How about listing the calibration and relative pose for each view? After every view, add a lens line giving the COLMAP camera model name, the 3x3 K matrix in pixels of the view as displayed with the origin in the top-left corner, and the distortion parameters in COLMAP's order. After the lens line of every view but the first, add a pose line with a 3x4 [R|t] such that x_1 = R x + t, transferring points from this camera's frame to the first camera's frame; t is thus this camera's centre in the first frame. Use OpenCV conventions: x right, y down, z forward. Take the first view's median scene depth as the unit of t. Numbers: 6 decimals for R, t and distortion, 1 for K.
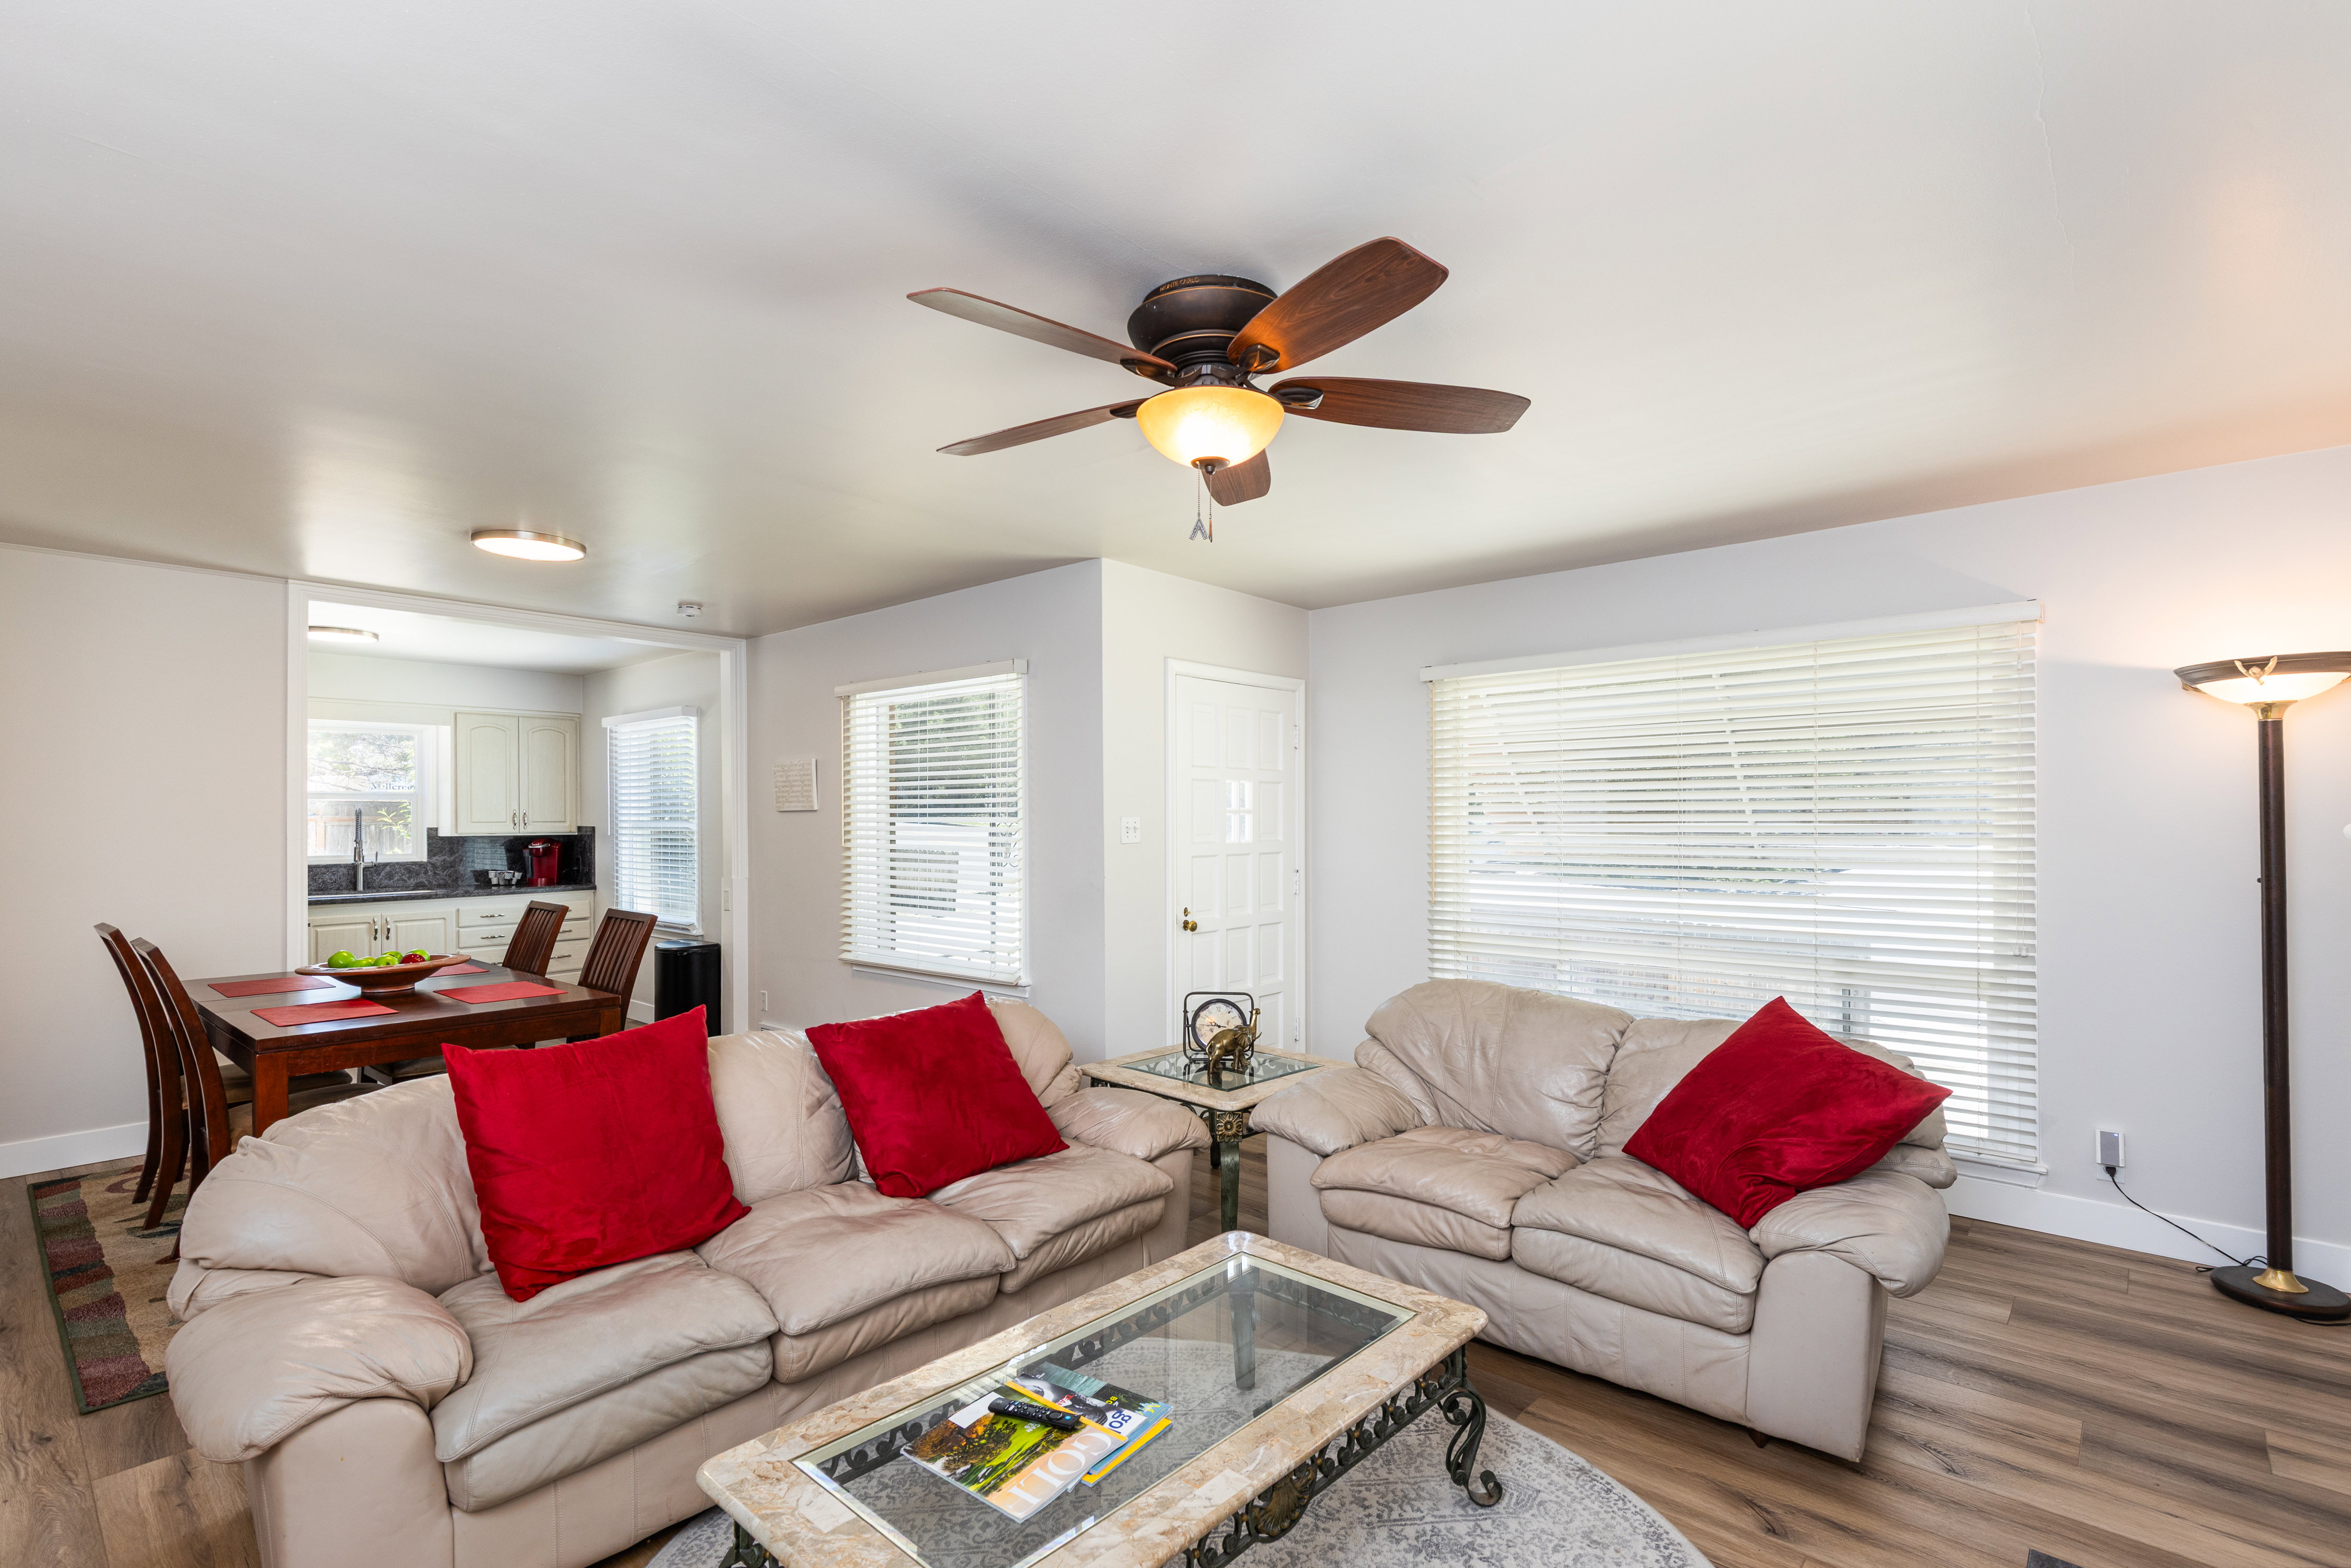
lens RADIAL K [[1075.0, 0, 1186.3], [0, 1075.0, 822.2], [0, 0, 1]] dist [0.010805, -0.001367]
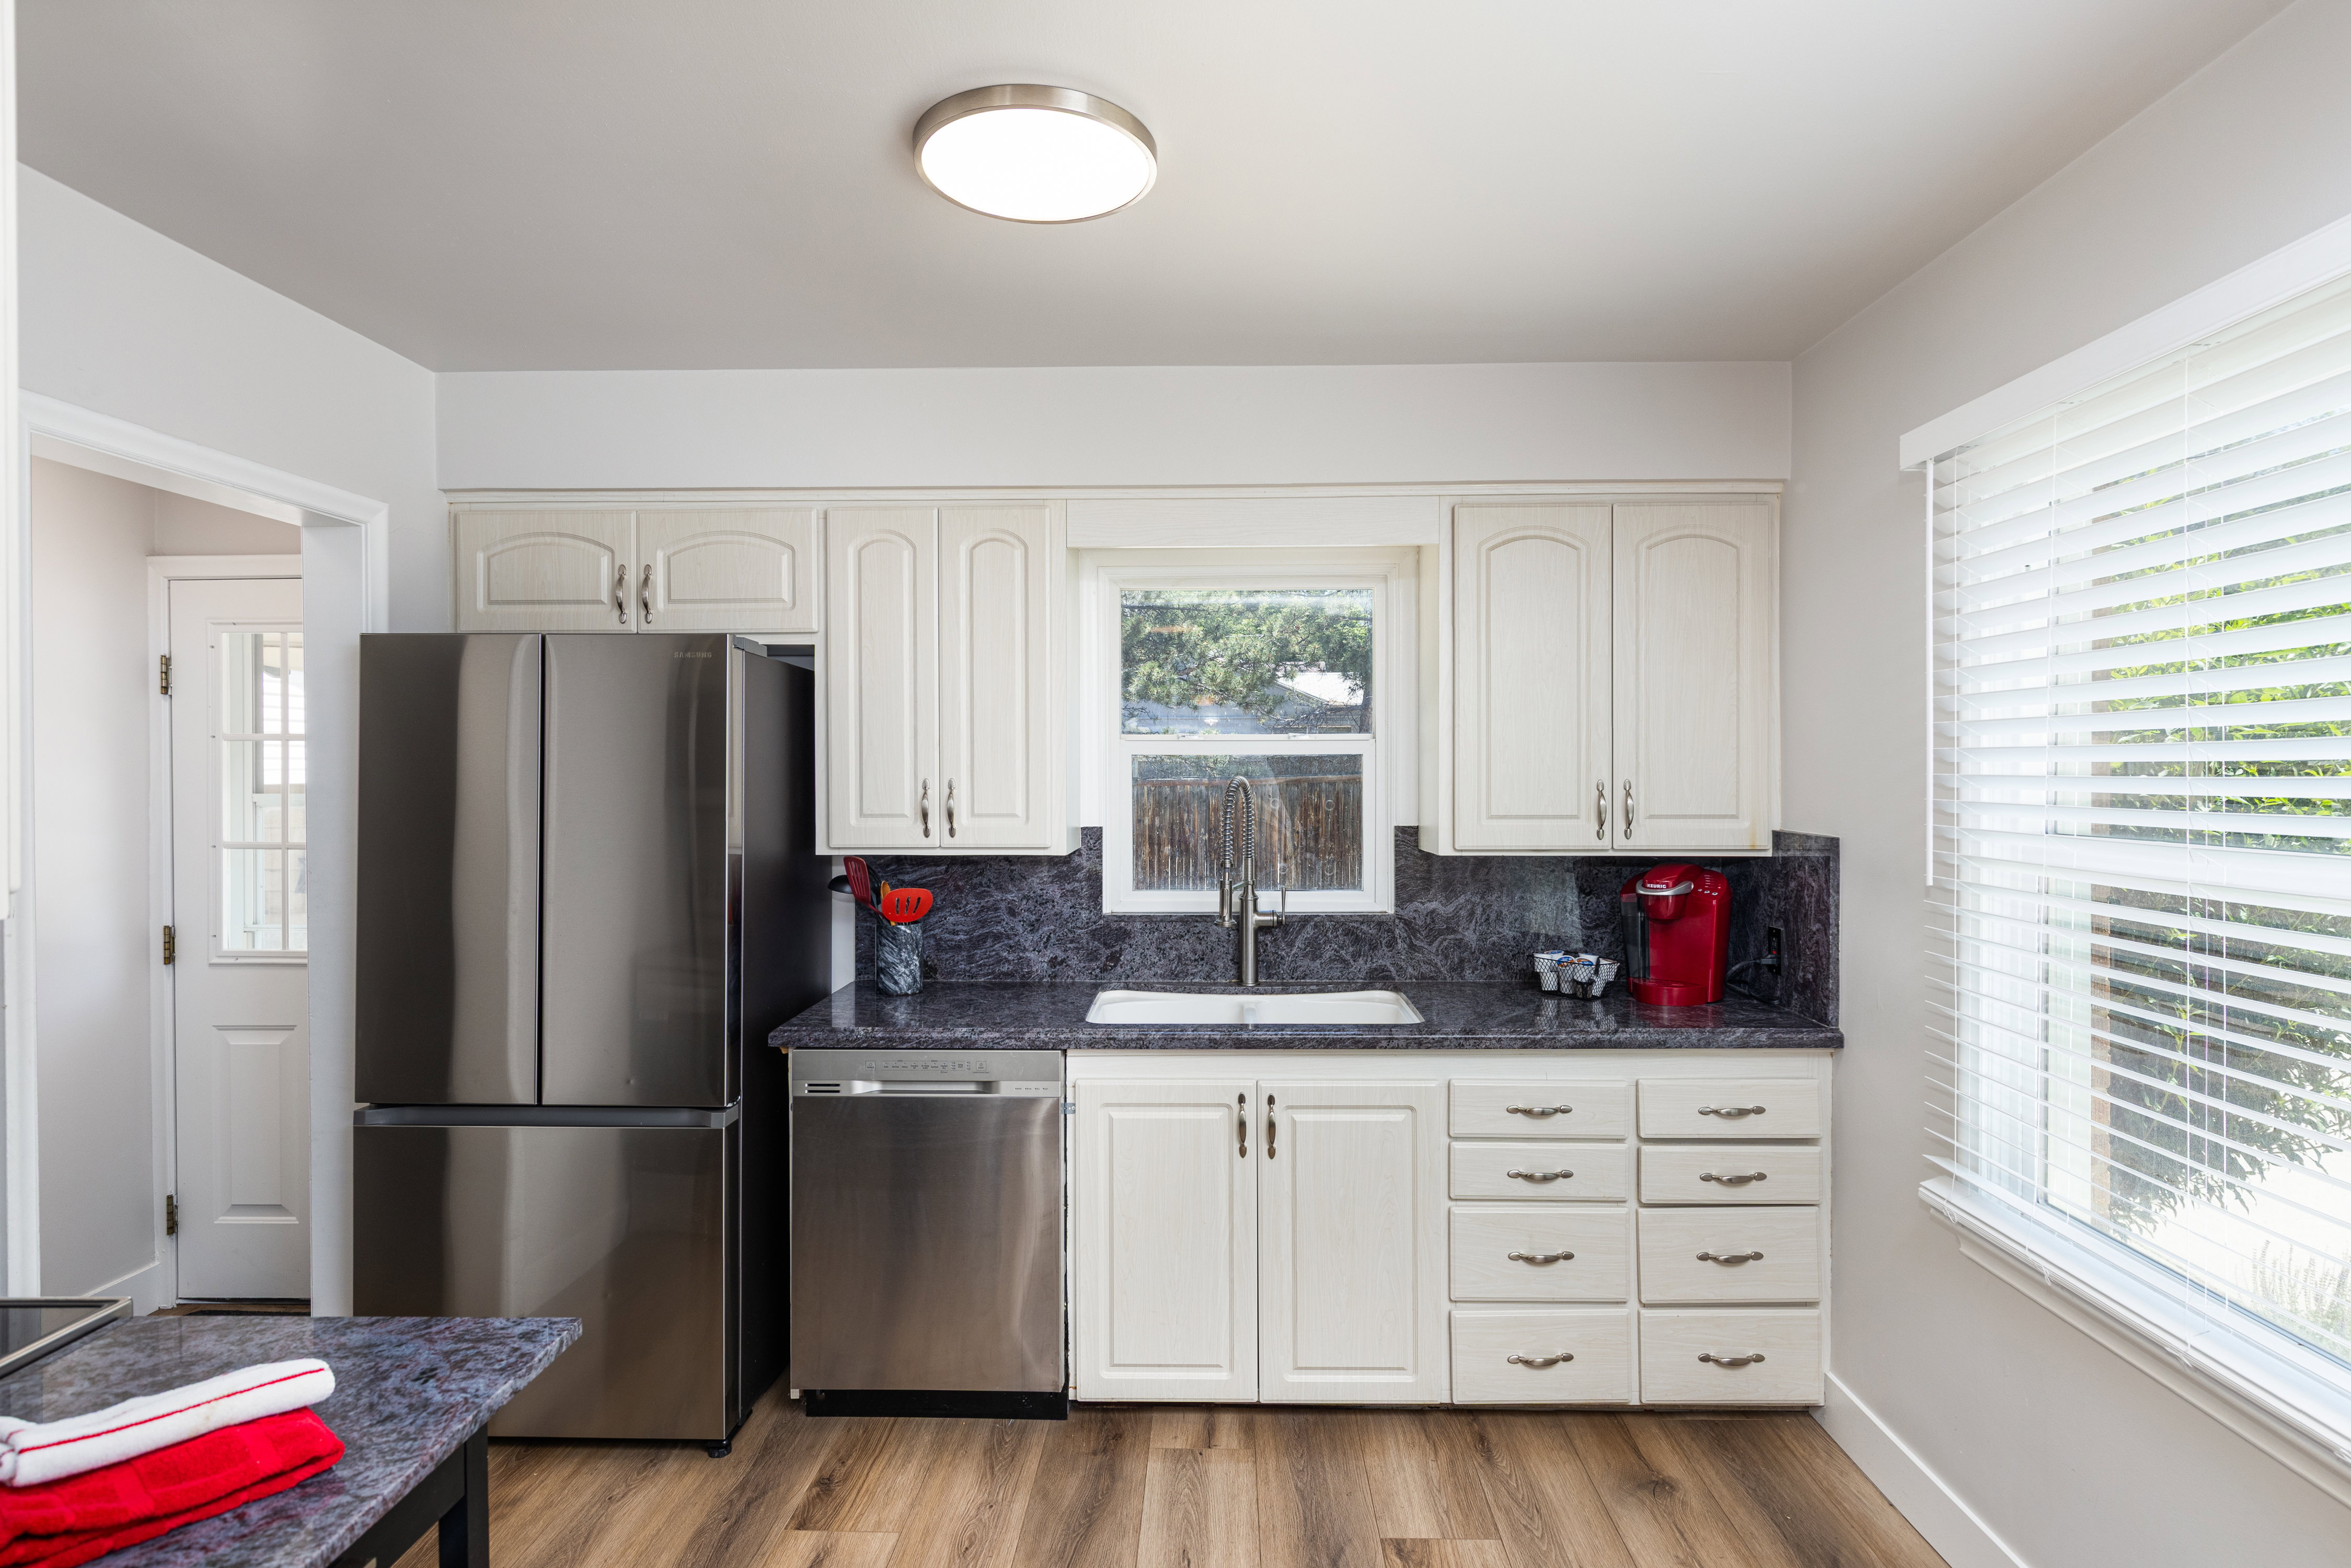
lens RADIAL K [[1228.3, 0, 1173.7], [0, 1228.3, 779.8], [0, 0, 1]] dist [0.004281, 0.000932]
pose [[0.629161, 0.006020, -0.777251, -0.411571], [-0.004143, 0.999982, 0.004392, -0.012565], [0.777264, 0.000457, 0.629175, 0.660763]]
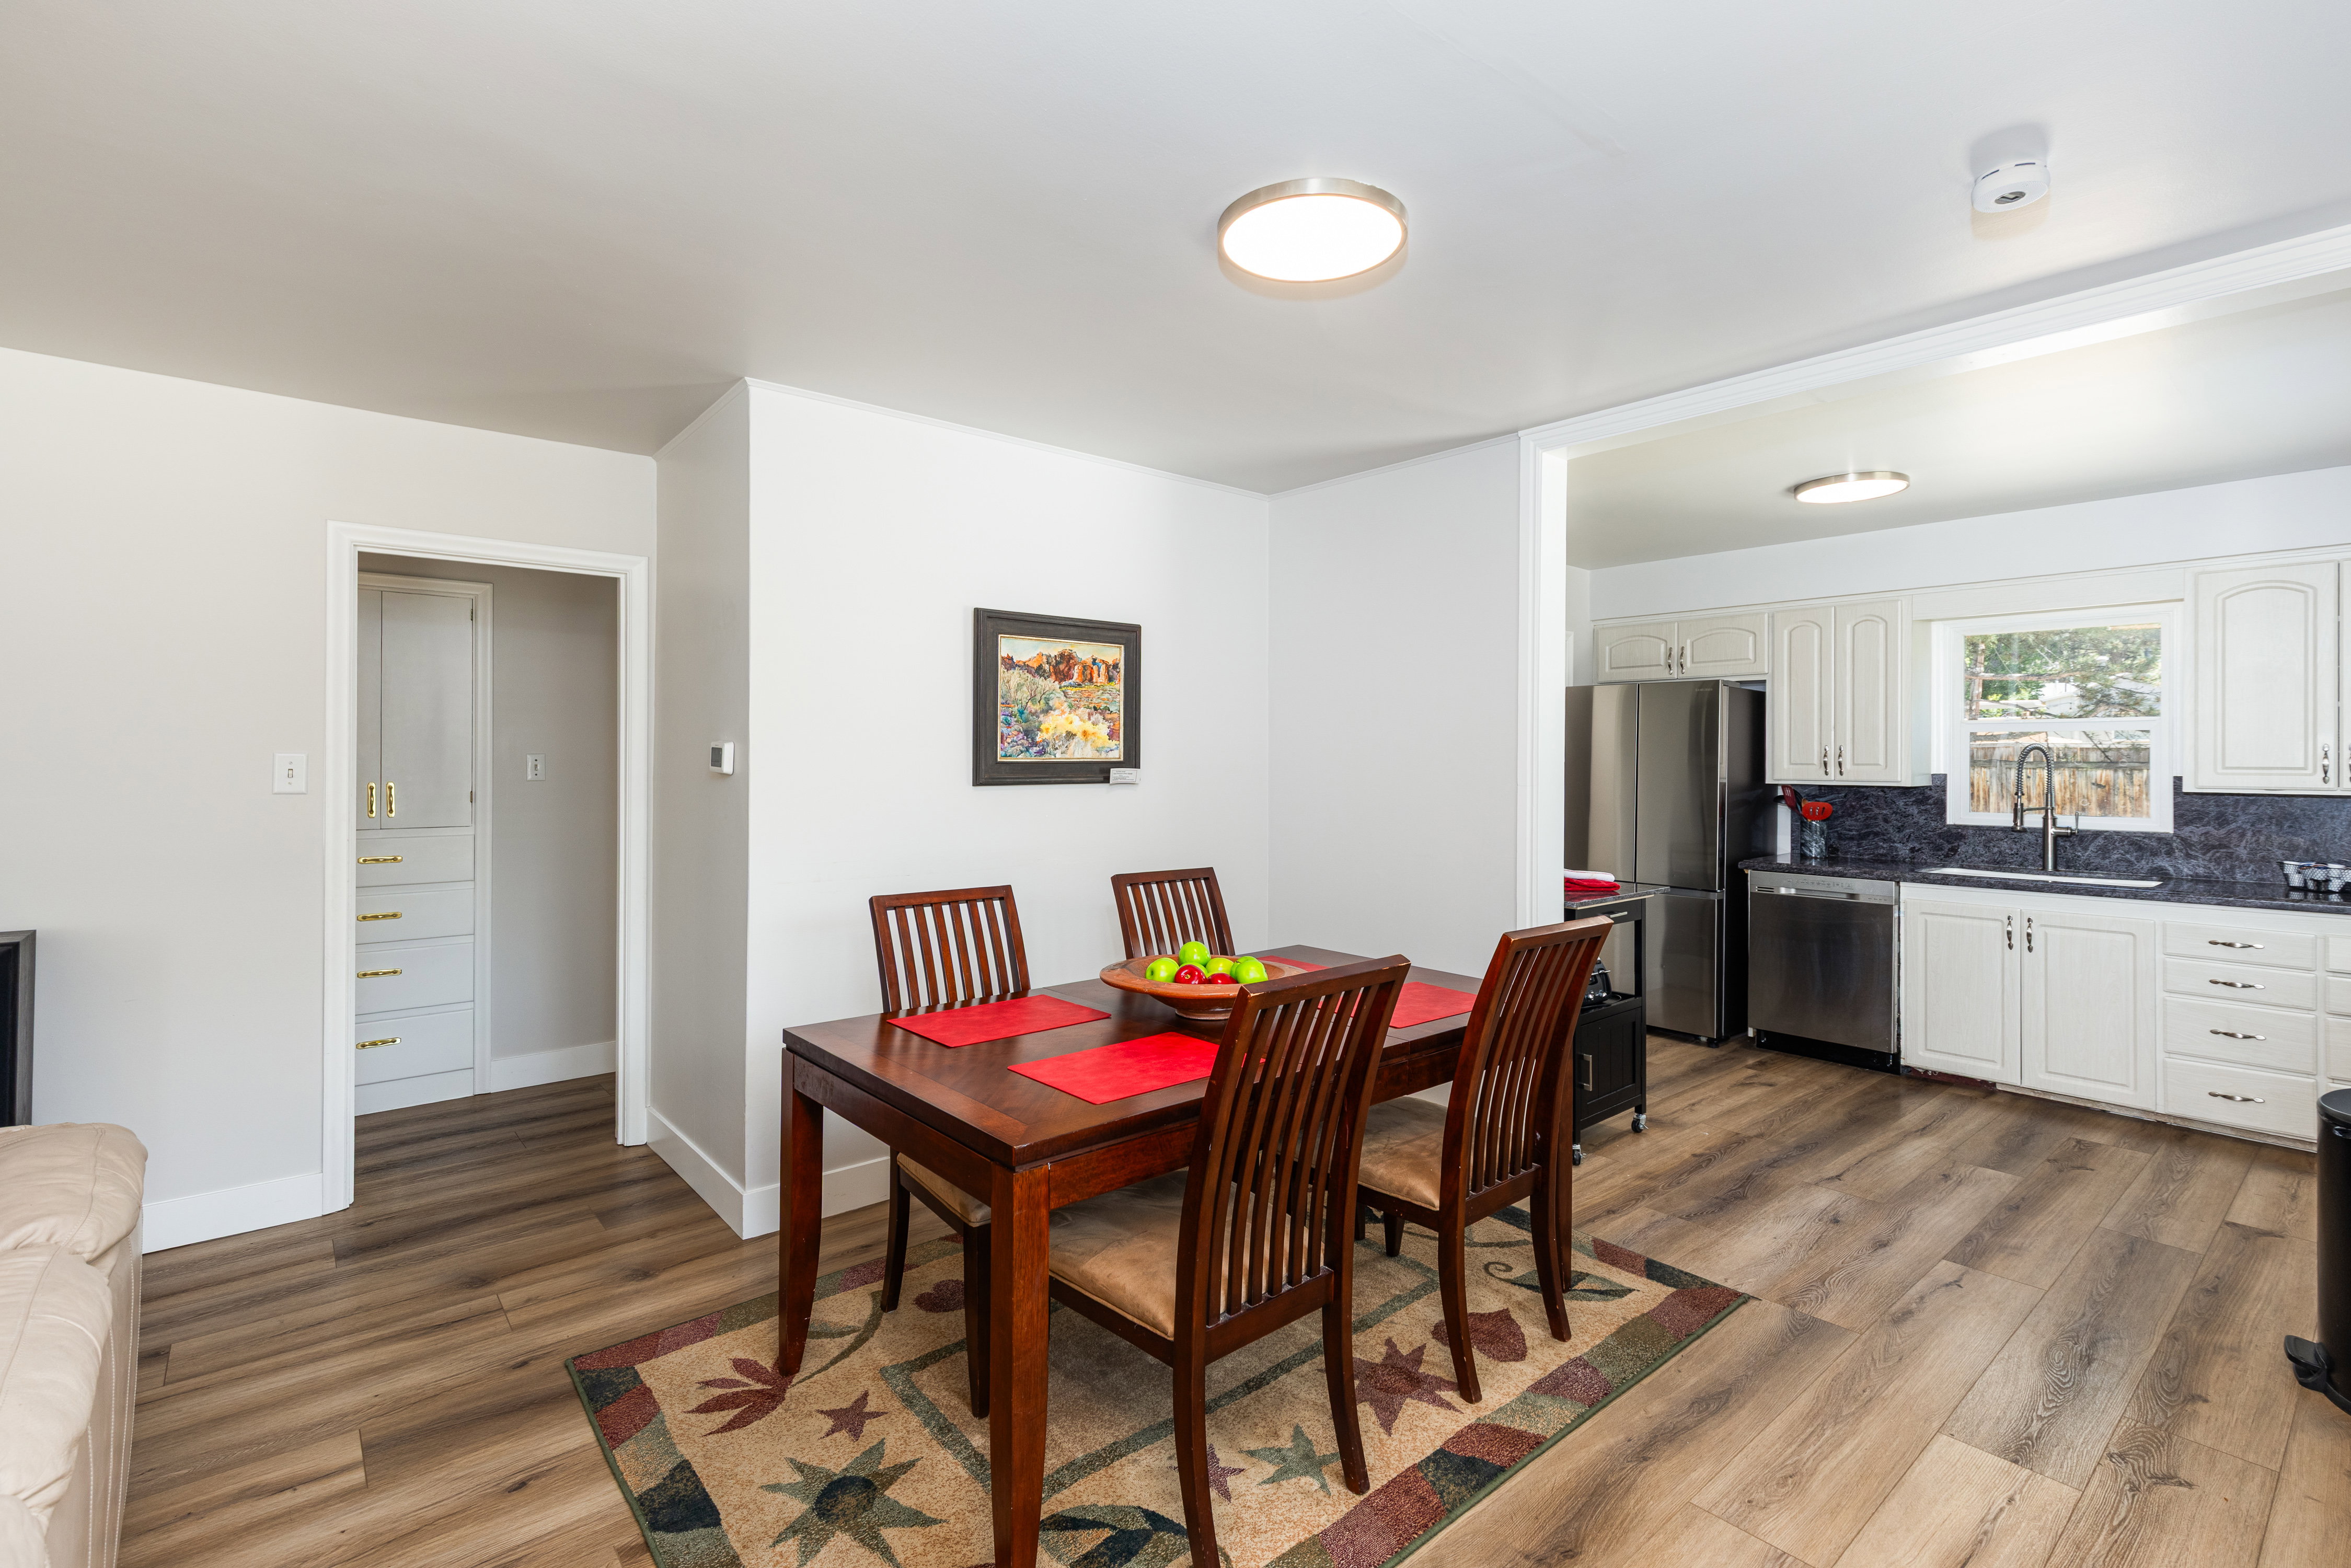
lens RADIAL K [[1075.0, 0, 1193.9], [0, 1075.0, 754.9], [0, 0, 1]] dist [0.010805, -0.001367]
pose [[-0.137364, -0.002110, -0.990518, -0.044012], [-0.010685, 0.999943, -0.000648, -0.000412], [0.990463, 0.010494, -0.137379, 0.547185]]
